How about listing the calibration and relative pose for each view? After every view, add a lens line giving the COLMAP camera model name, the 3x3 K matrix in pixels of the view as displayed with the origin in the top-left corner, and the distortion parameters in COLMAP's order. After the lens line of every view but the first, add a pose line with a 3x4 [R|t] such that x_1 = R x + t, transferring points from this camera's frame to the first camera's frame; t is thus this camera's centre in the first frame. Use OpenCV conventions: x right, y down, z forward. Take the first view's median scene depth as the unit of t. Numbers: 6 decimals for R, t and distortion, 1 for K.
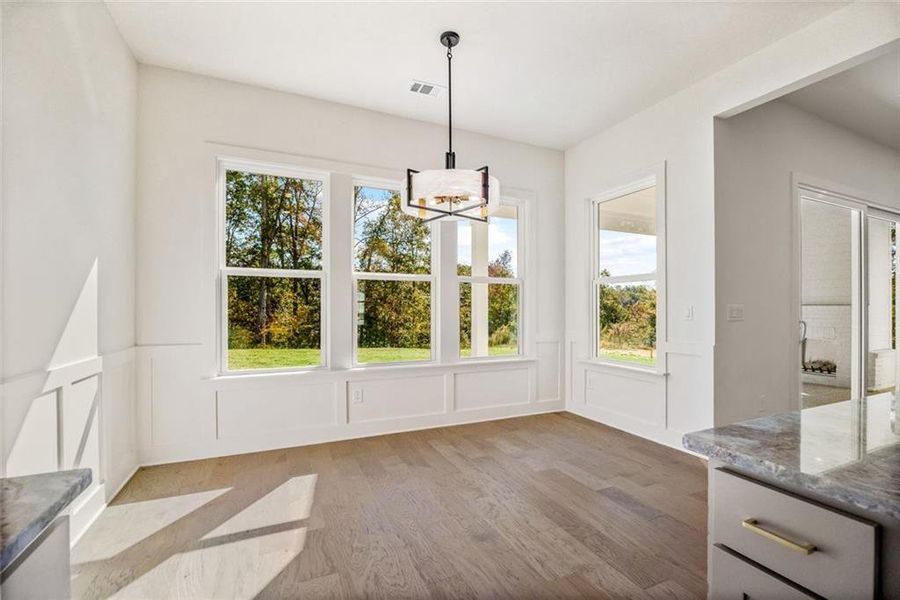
lens RADIAL K [[403.7, 0, 442.8], [0, 403.7, 303.8], [0, 0, 1]] dist [-0.013627, 0.000803]
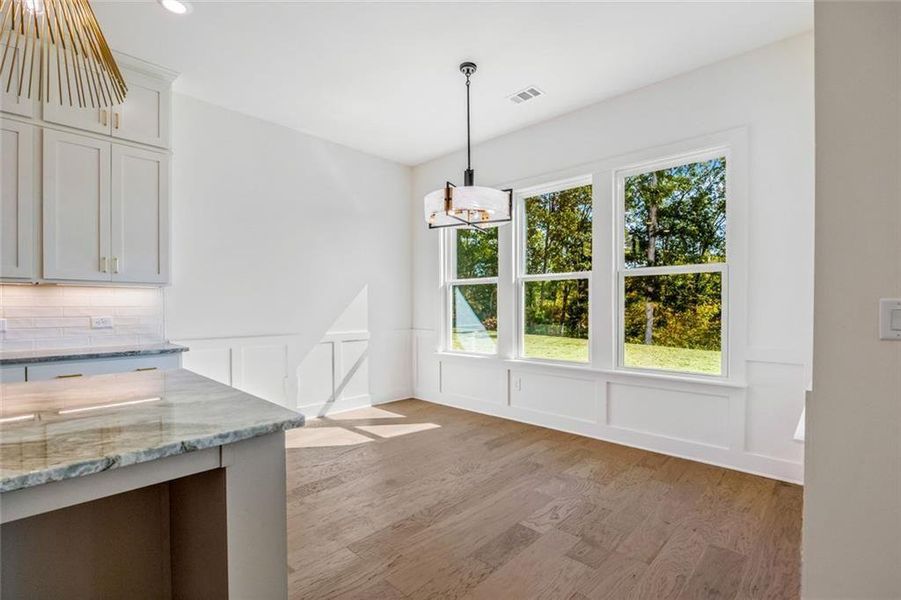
lens RADIAL K [[404.2, 0, 442.5], [0, 404.2, 311.2], [0, 0, 1]] dist [-0.013627, 0.000803]
pose [[0.373400, 0.007869, -0.927637, 0.737693], [0.010416, 0.999865, 0.012674, 0.004551], [0.927612, -0.014394, 0.373268, 0.363283]]
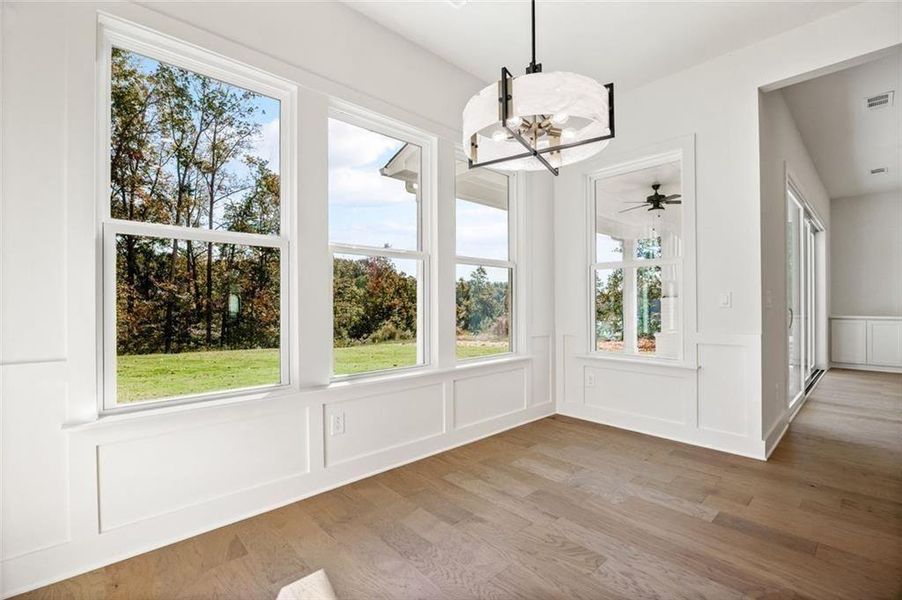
lens RADIAL K [[404.6, 0, 447.9], [0, 404.6, 302.1], [0, 0, 1]] dist [-0.013627, 0.000803]
pose [[0.945840, -0.003294, 0.324615, -0.244230], [0.000985, 0.999973, 0.007277, 0.017115], [-0.324630, -0.006563, 0.945818, 0.284324]]
